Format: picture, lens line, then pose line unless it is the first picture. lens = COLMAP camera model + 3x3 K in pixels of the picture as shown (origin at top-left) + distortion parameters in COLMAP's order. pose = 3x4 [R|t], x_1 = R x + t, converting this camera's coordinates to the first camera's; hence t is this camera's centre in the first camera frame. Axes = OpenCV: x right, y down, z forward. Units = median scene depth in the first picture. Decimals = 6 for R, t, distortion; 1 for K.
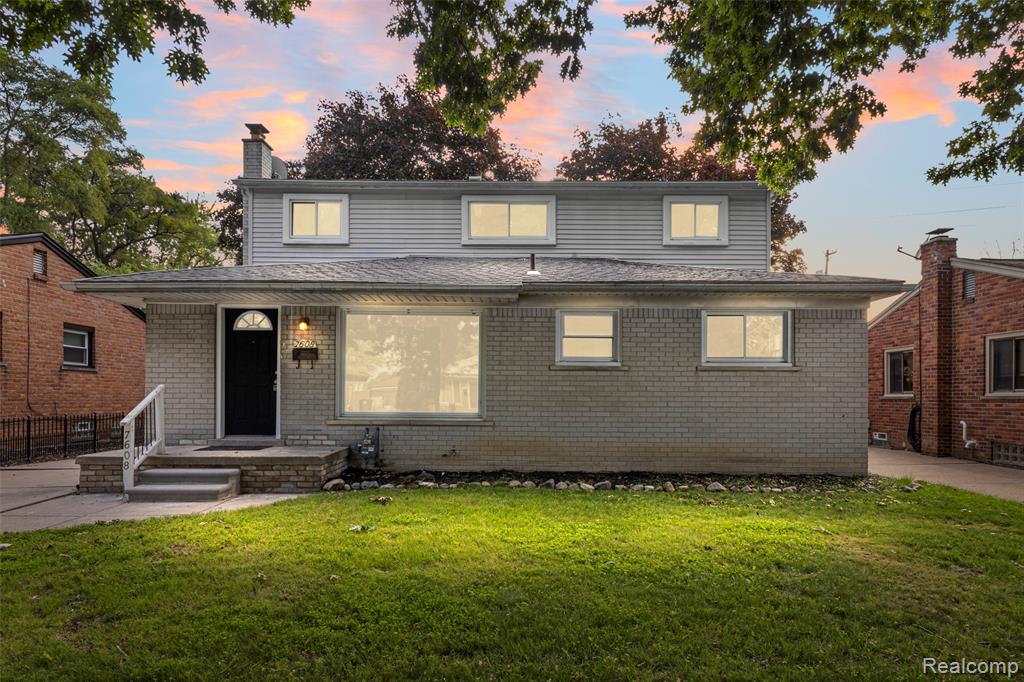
lens RADIAL K [[613.5, 0, 502.4], [0, 613.5, 396.3], [0, 0, 1]] dist [0.005384, 0.000568]
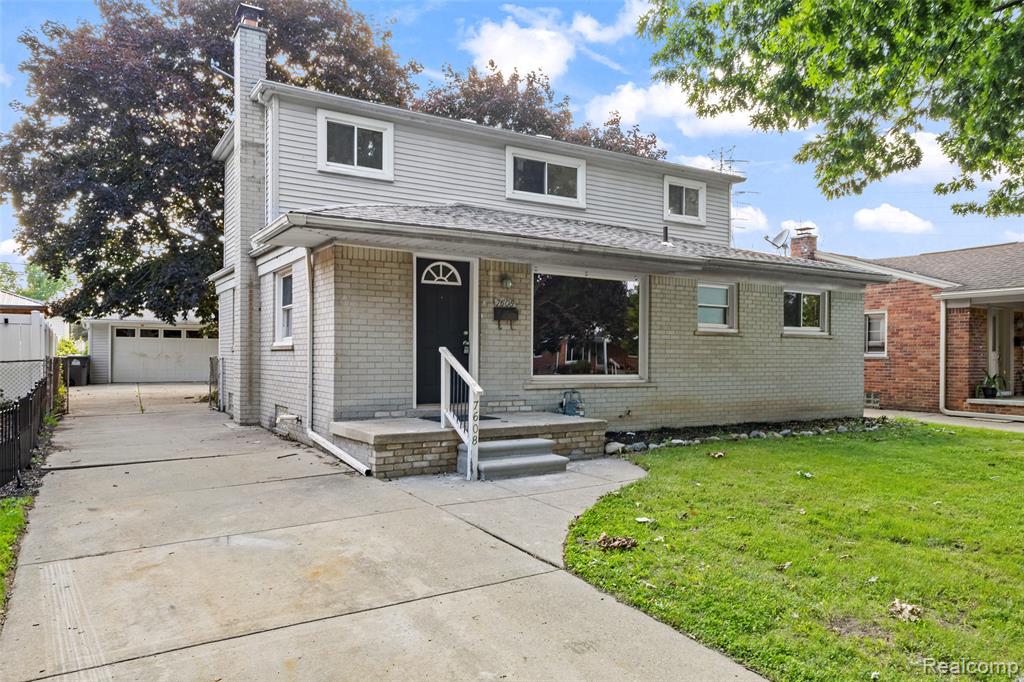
lens RADIAL K [[695.3, 0, 510.0], [0, 695.3, 369.8], [0, 0, 1]] dist [0.006111, -0.001091]
pose [[0.852726, -0.010685, 0.522249, -0.862874], [-0.002184, 0.999709, 0.024020, -0.009559], [-0.522353, -0.021623, 0.852455, 0.101899]]
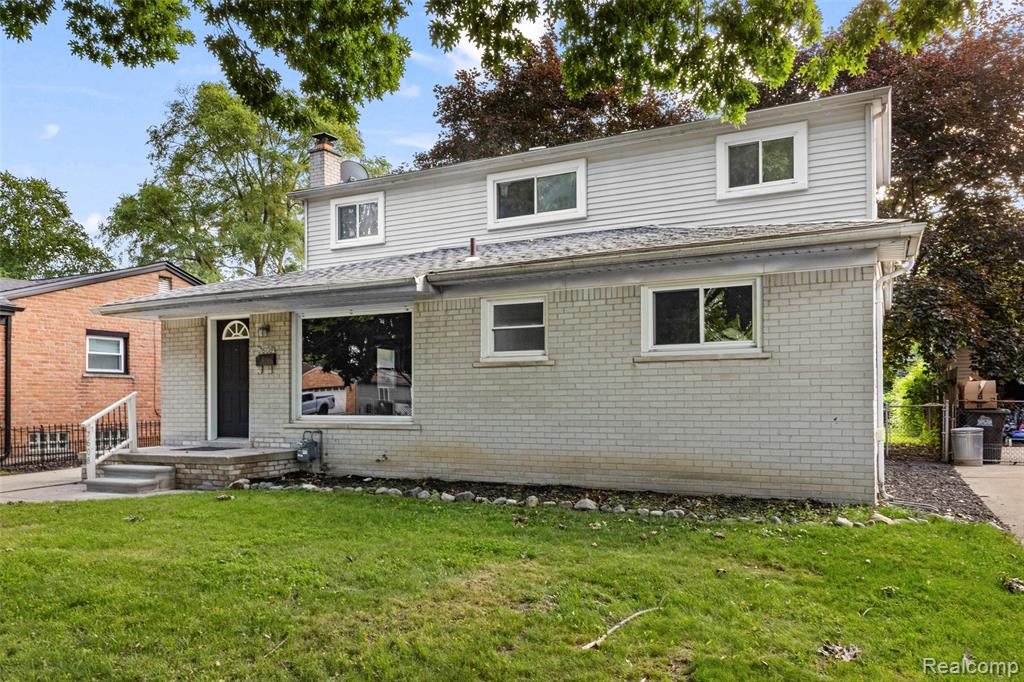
lens RADIAL K [[733.7, 0, 499.2], [0, 733.7, 396.9], [0, 0, 1]] dist [0.012867, -0.002370]
pose [[0.894871, -0.014234, -0.446098, 0.584887], [0.011989, 0.999897, -0.007855, 0.008622], [0.446164, 0.001681, 0.894950, 0.063137]]
